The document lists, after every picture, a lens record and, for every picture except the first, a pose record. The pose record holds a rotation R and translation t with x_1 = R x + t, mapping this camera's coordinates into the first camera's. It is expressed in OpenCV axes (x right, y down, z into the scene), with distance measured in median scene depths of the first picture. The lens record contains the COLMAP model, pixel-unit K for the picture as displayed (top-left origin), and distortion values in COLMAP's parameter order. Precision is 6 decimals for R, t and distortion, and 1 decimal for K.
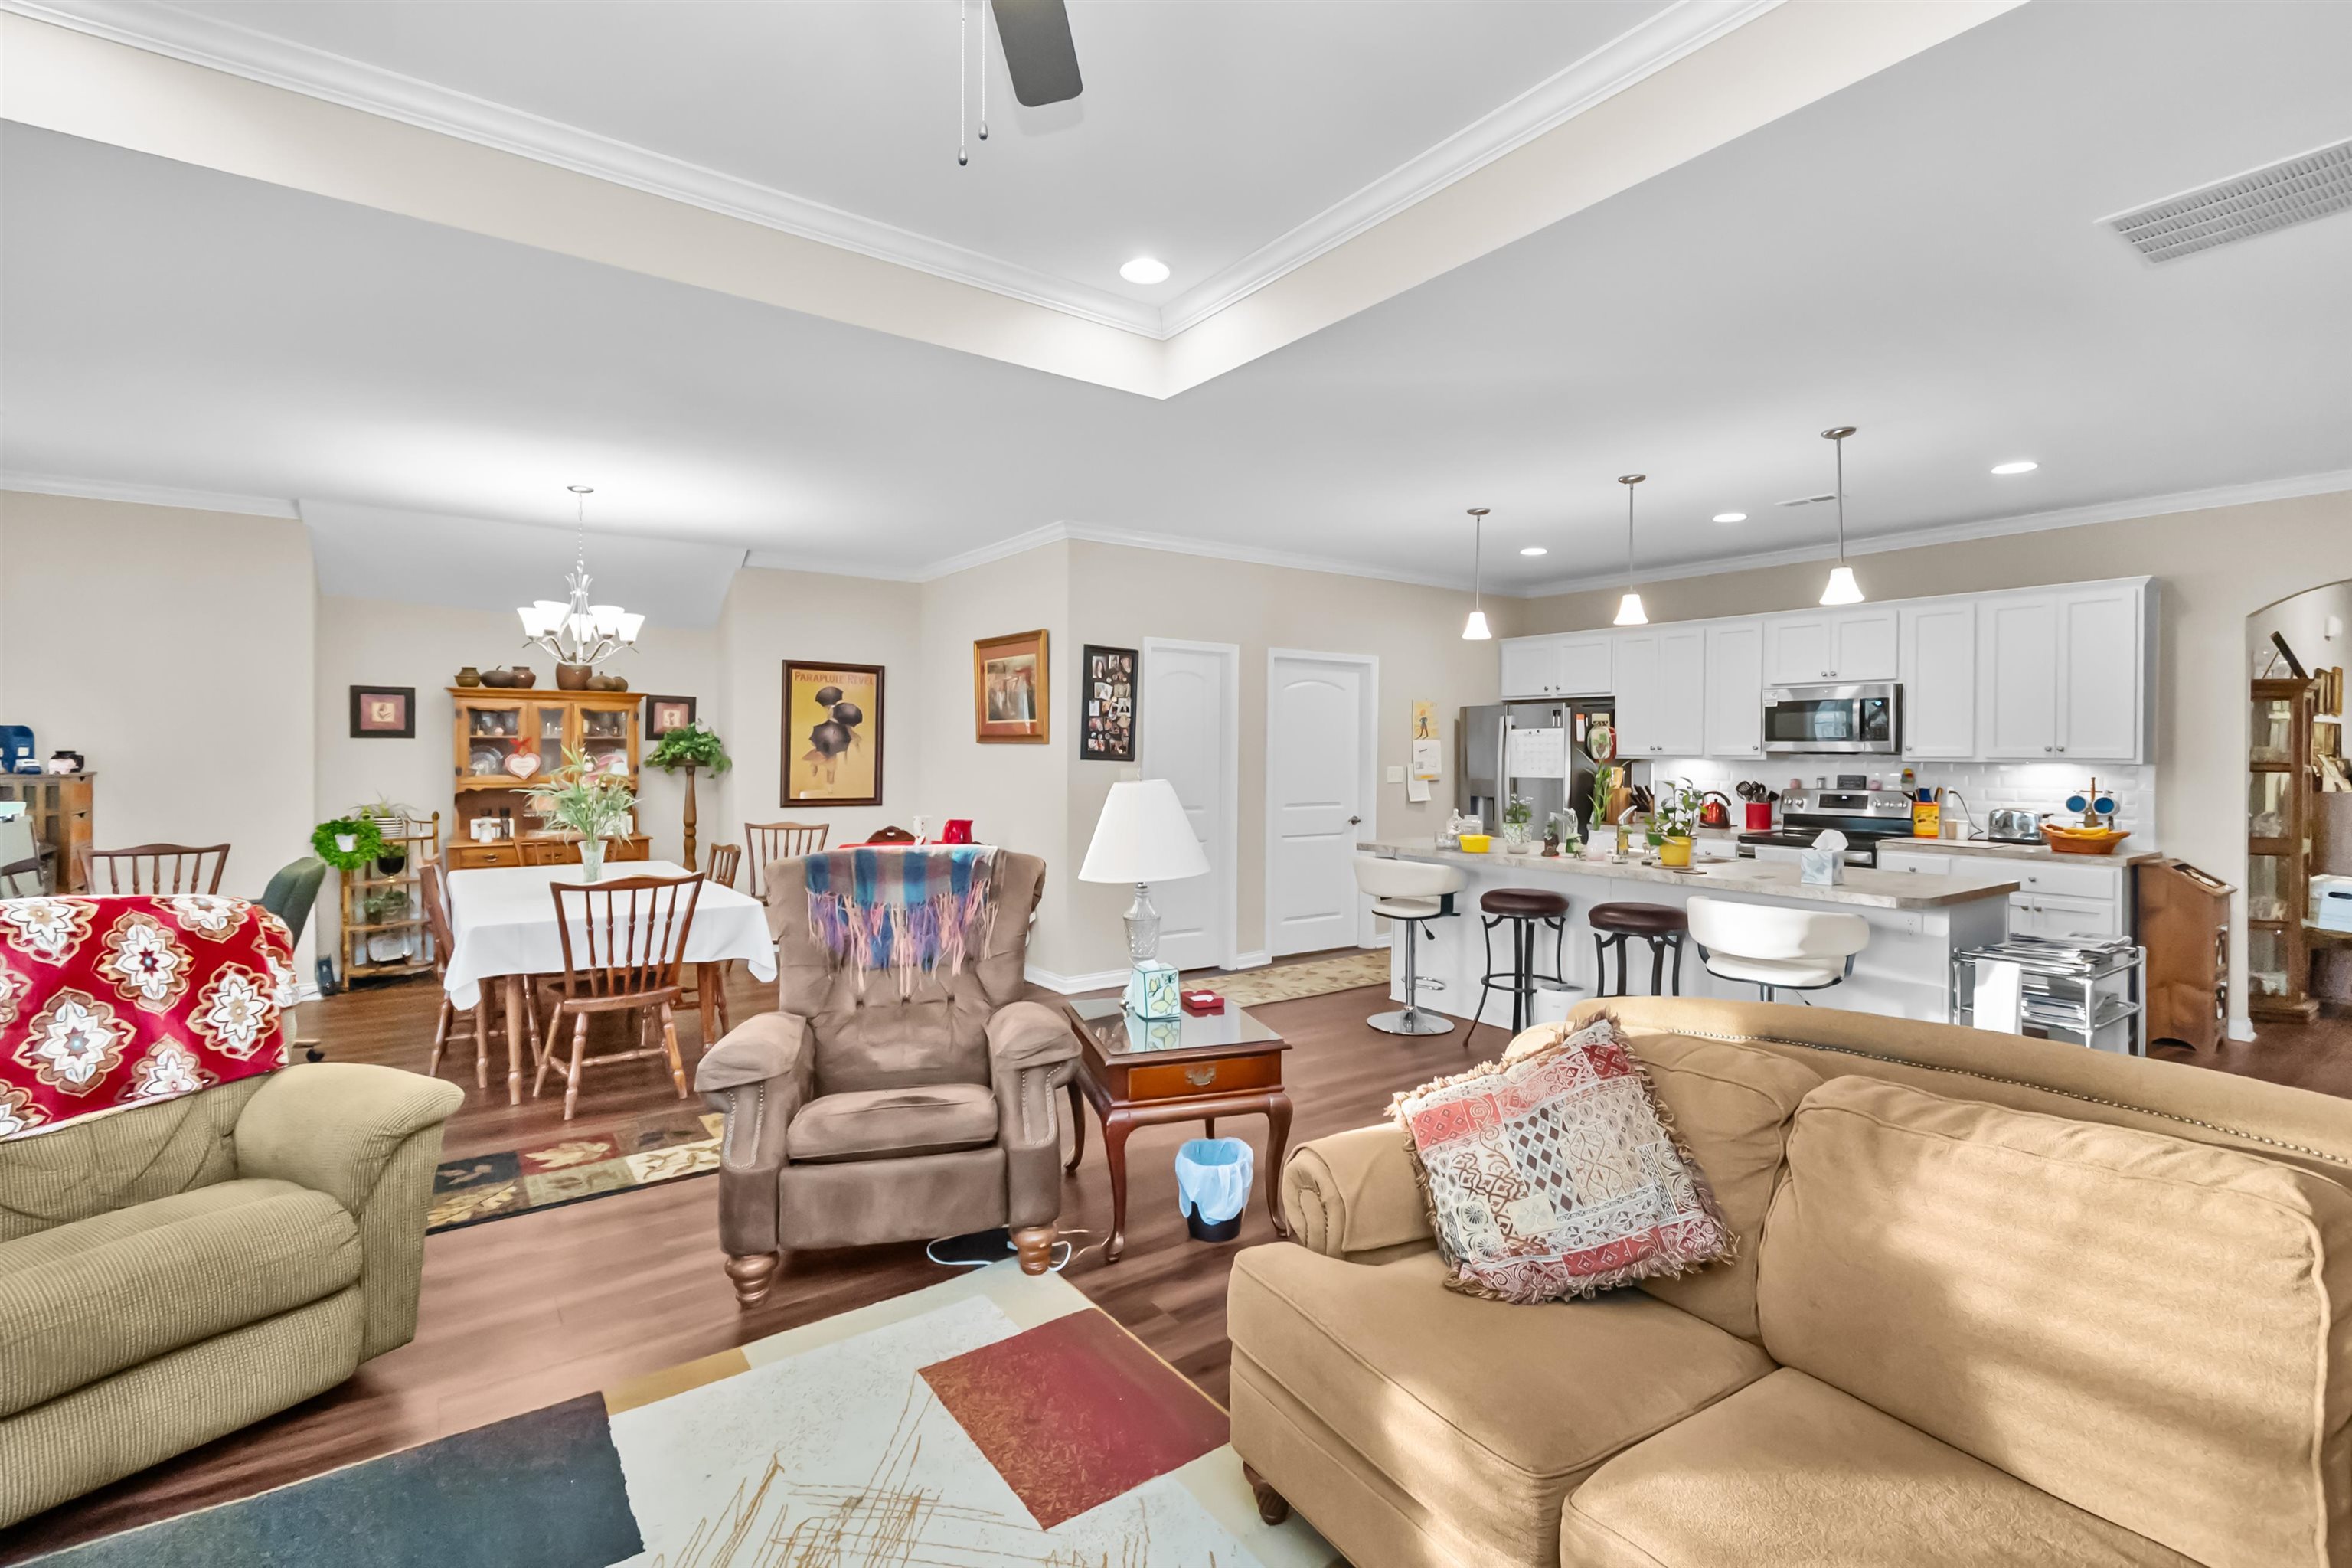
lens RADIAL K [[1059.2, 0, 1176.9], [0, 1059.2, 755.4], [0, 0, 1]] dist [0.001612, 0.000165]
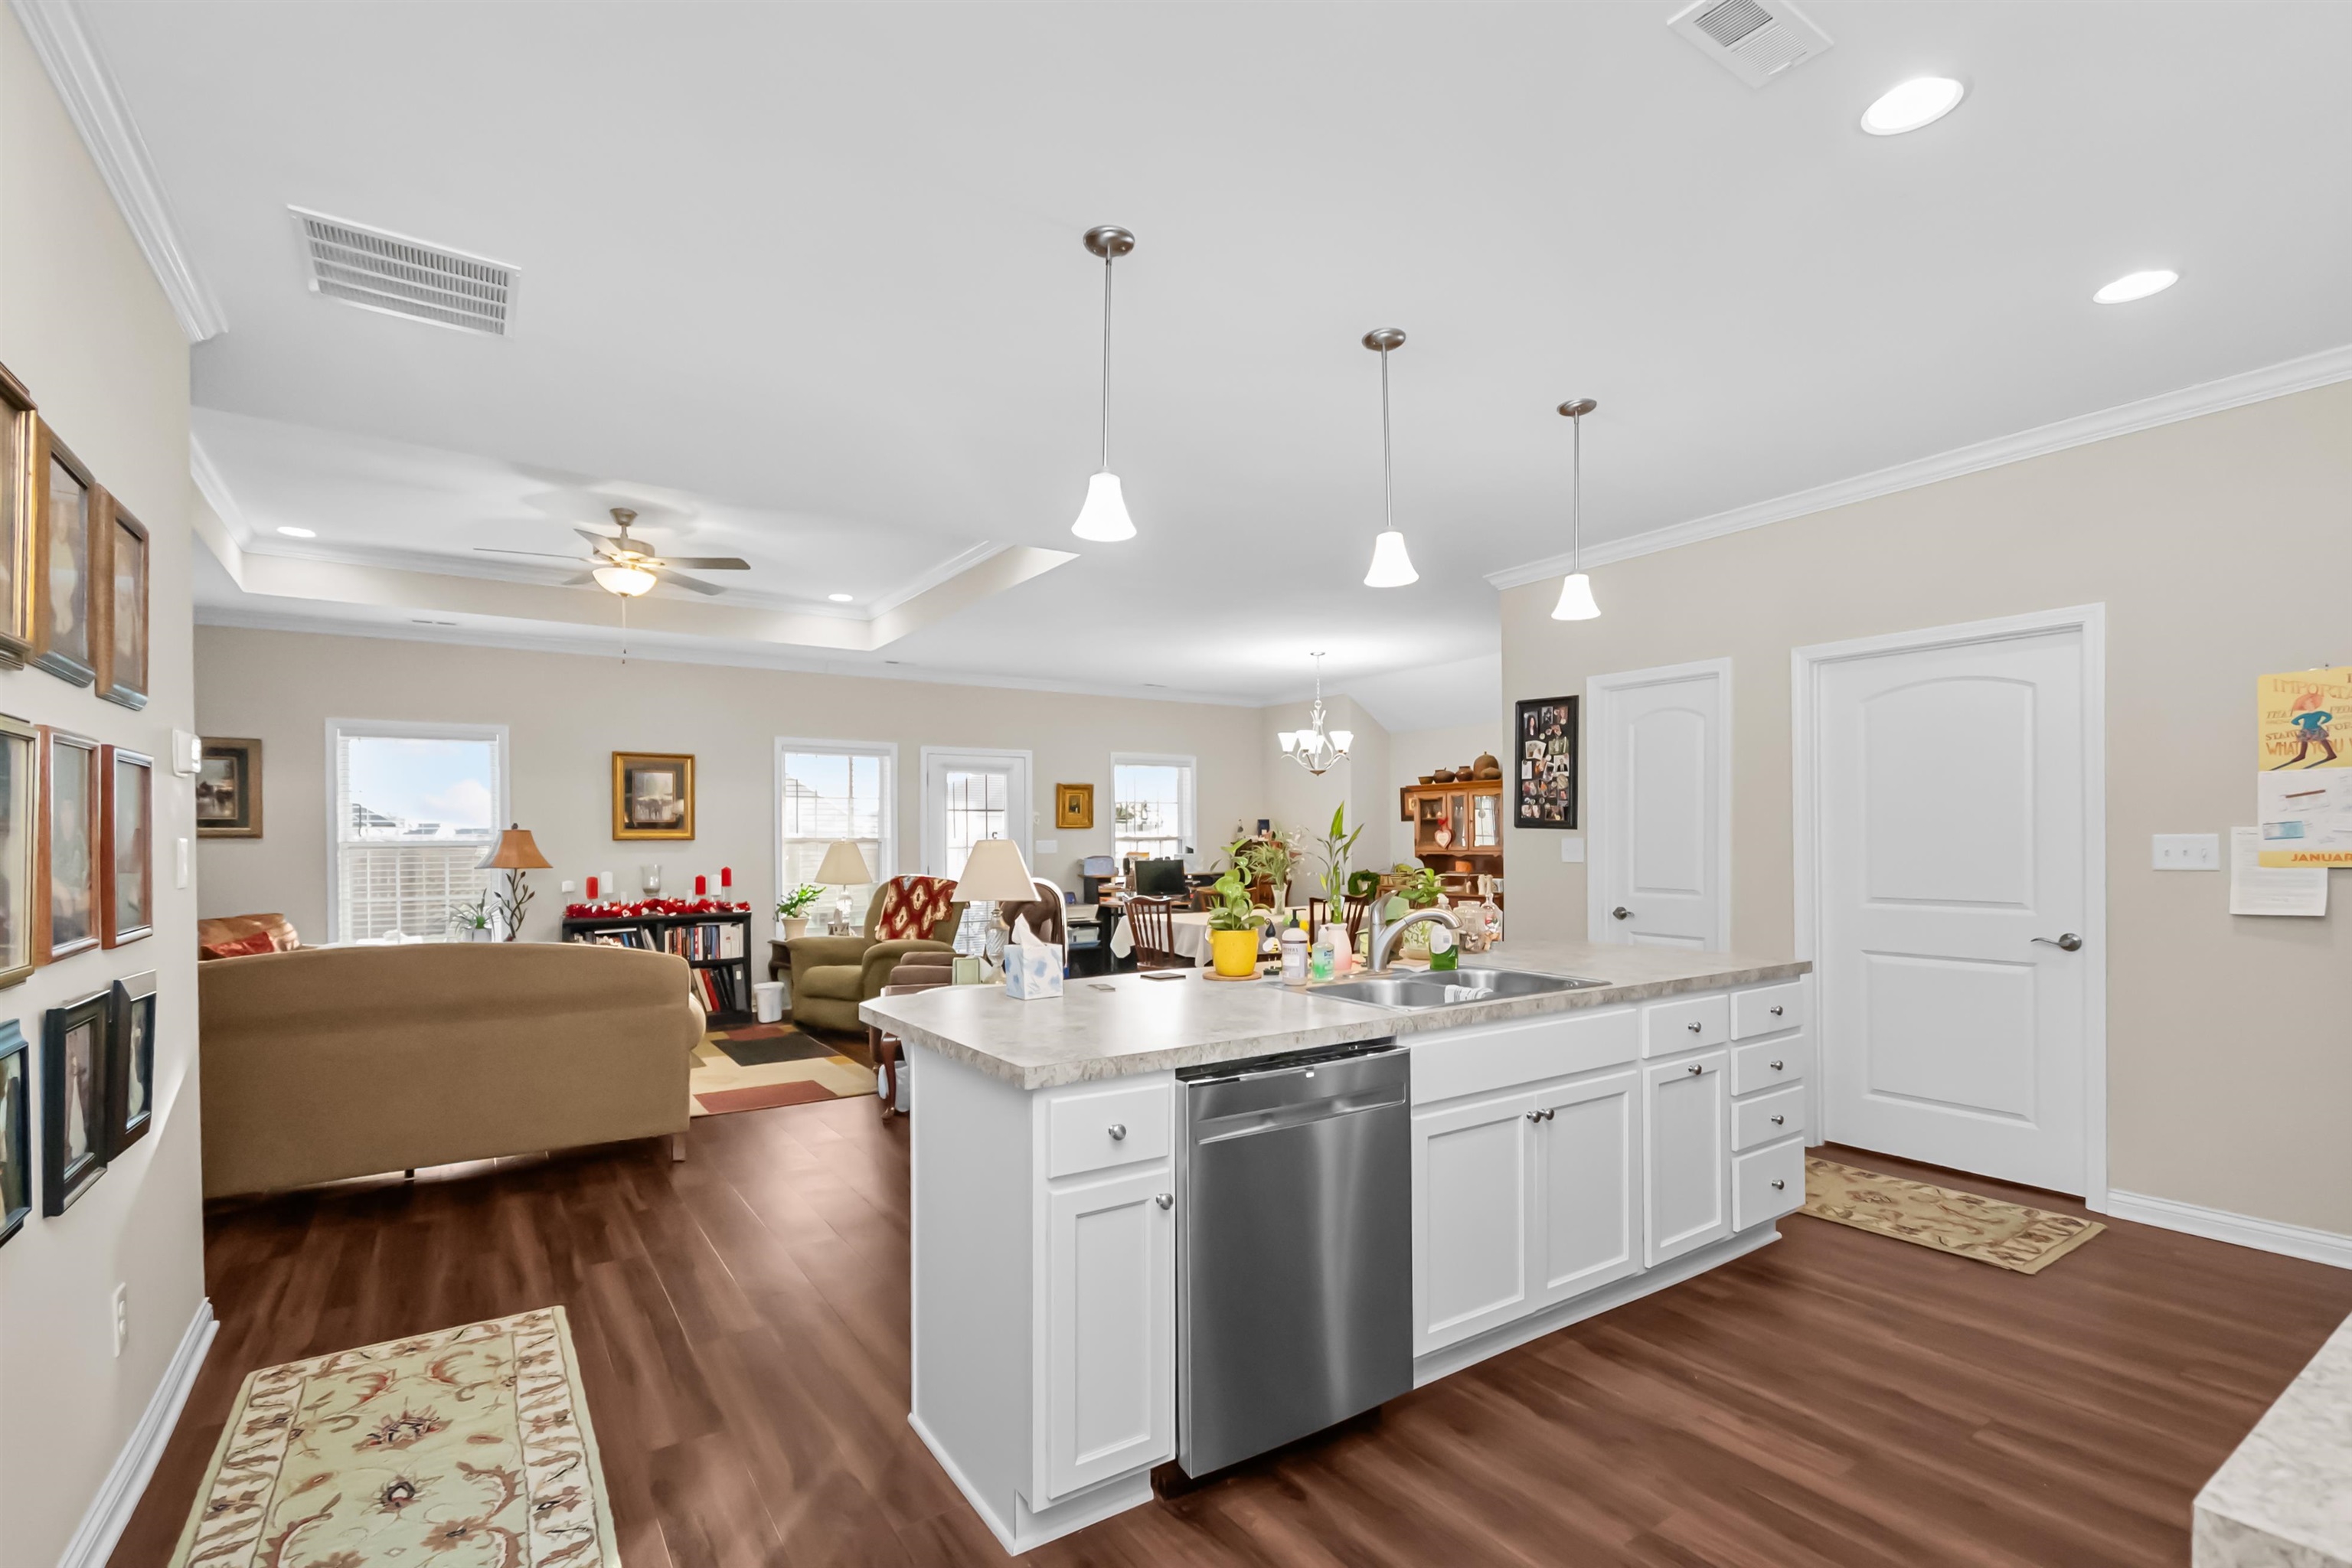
lens RADIAL K [[1069.5, 0, 1176.2], [0, 1069.5, 842.6], [0, 0, 1]] dist [0.000149, -0.000030]
pose [[-0.029957, -0.001667, -0.999550, 0.812394], [0.002399, 0.999996, -0.001740, 0.016930], [0.999548, -0.002450, -0.029953, 0.713229]]
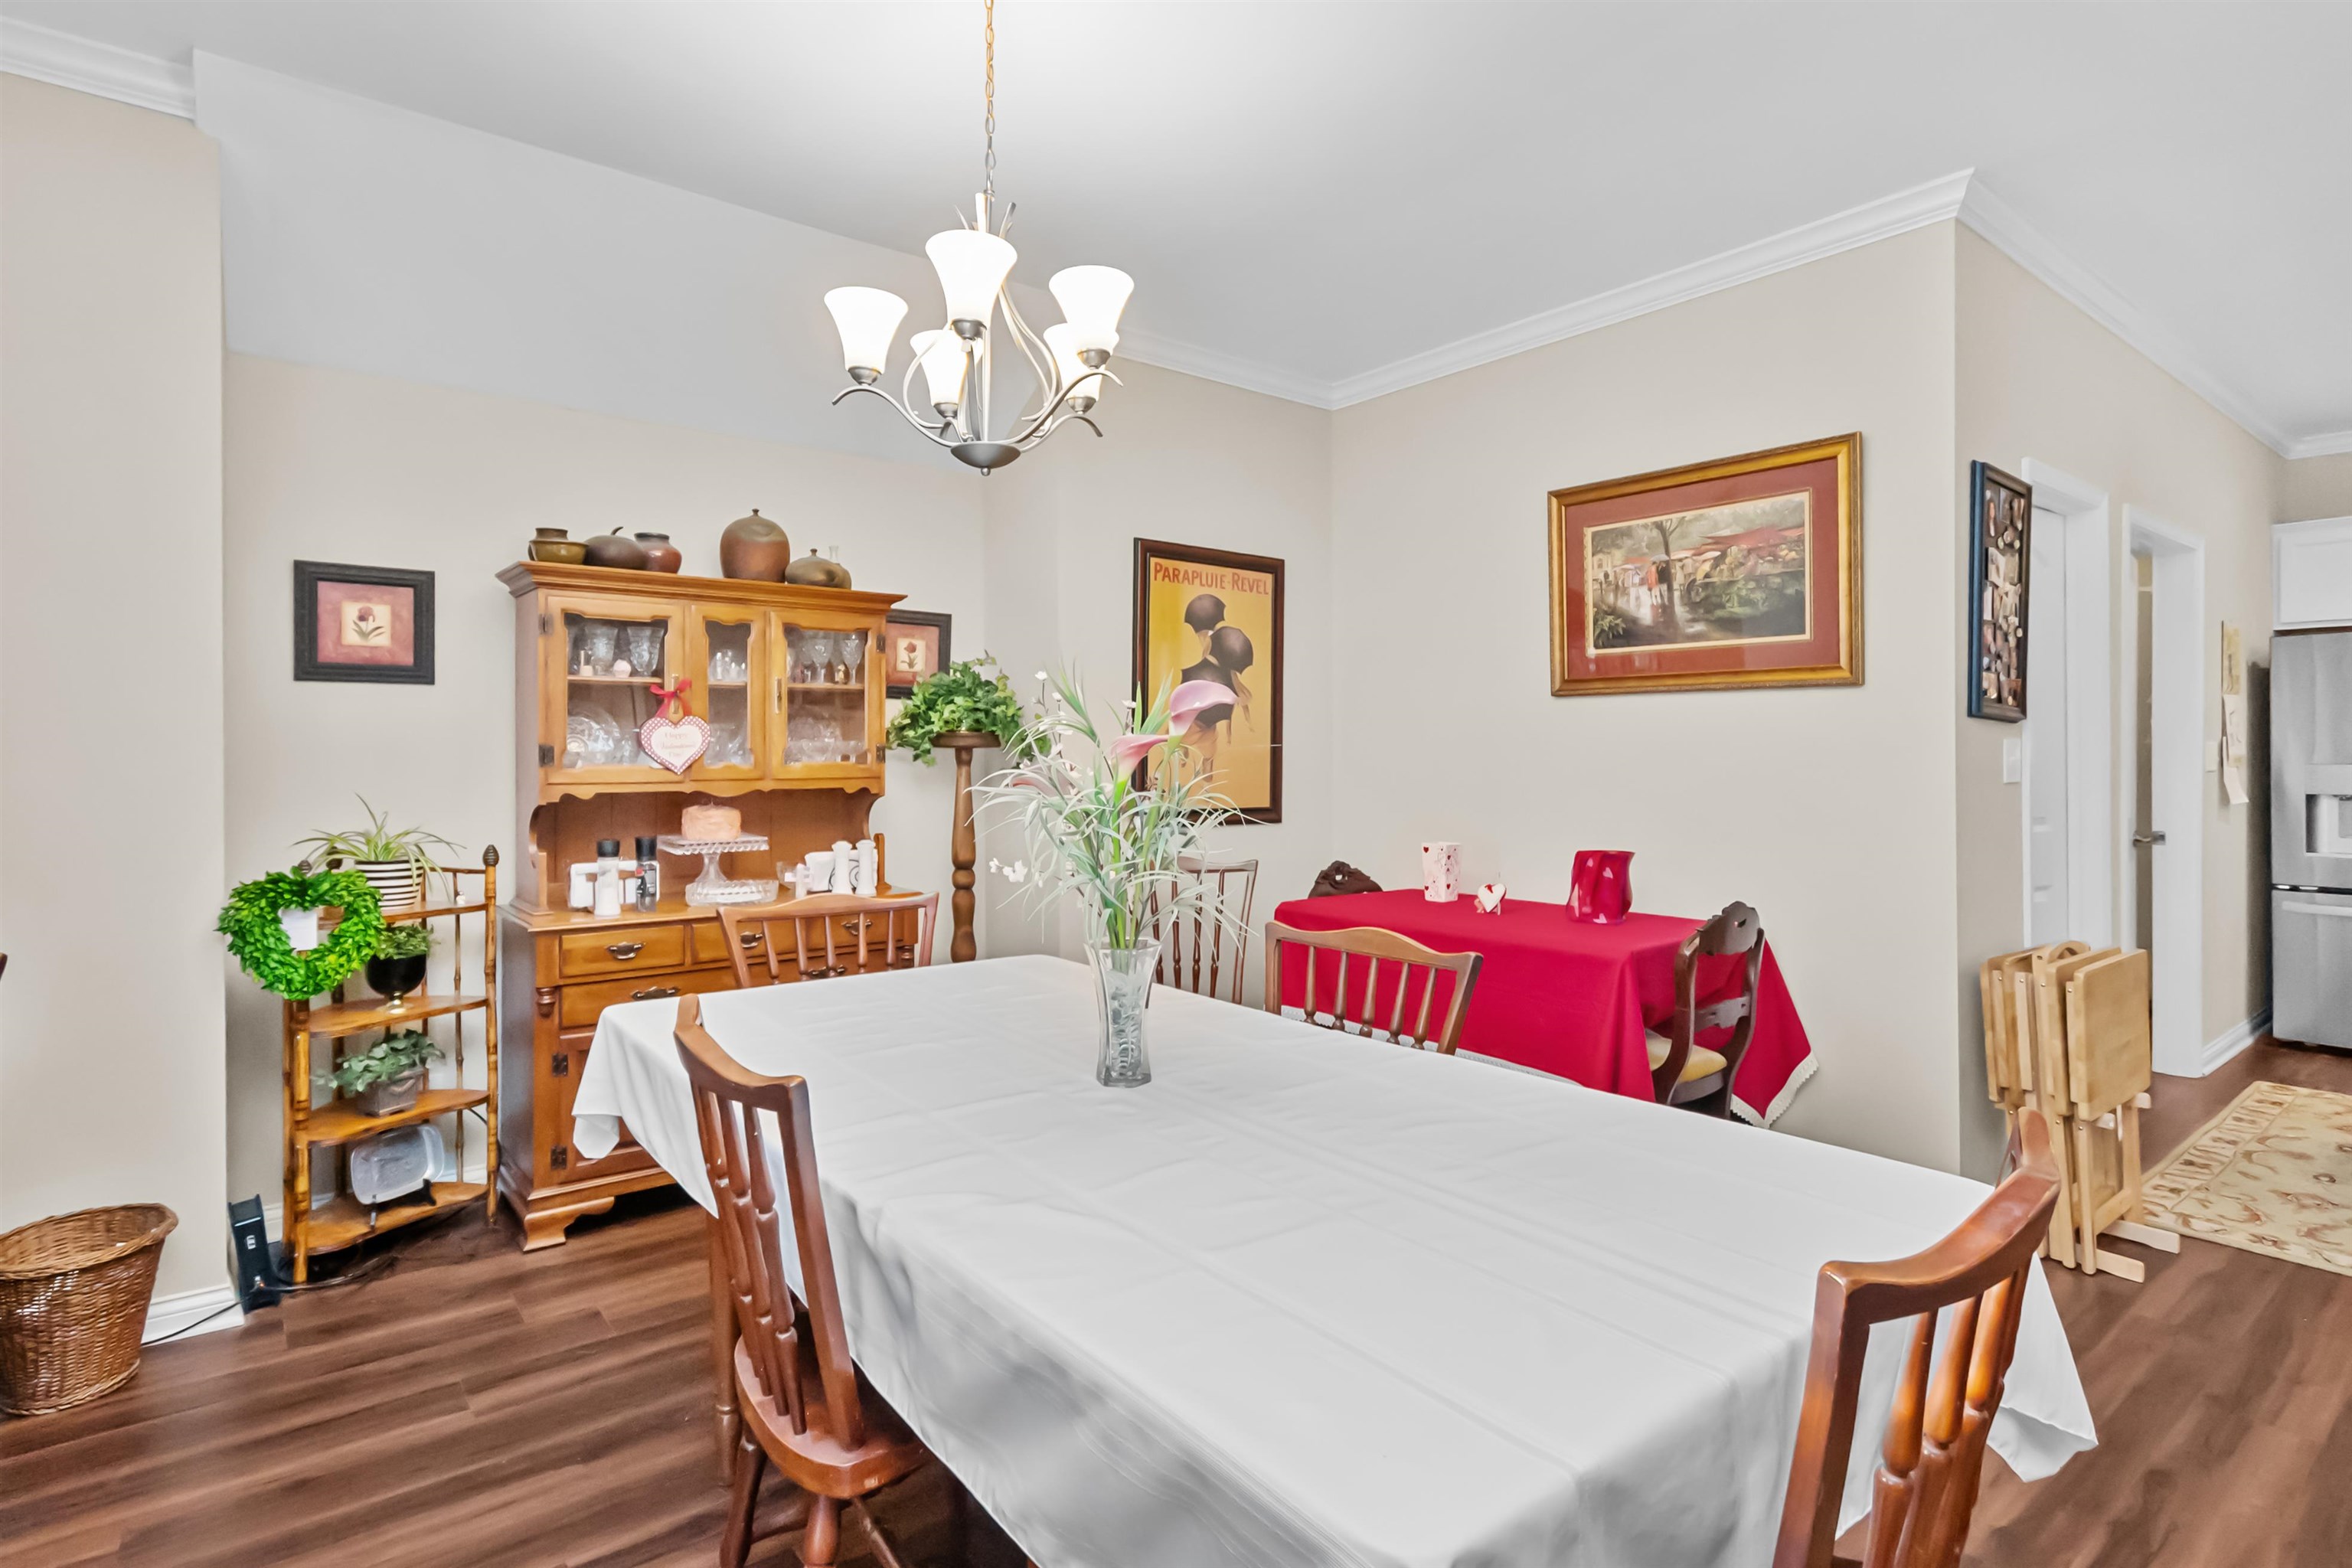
lens RADIAL K [[1170.0, 0, 1166.6], [0, 1170.0, 760.7], [0, 0, 1]] dist [-0.000684, 0.000064]
pose [[0.999305, -0.008974, 0.036185, -0.436374], [0.008973, 0.999960, 0.000189, 0.019430], [-0.036185, 0.000136, 0.999345, 0.503765]]
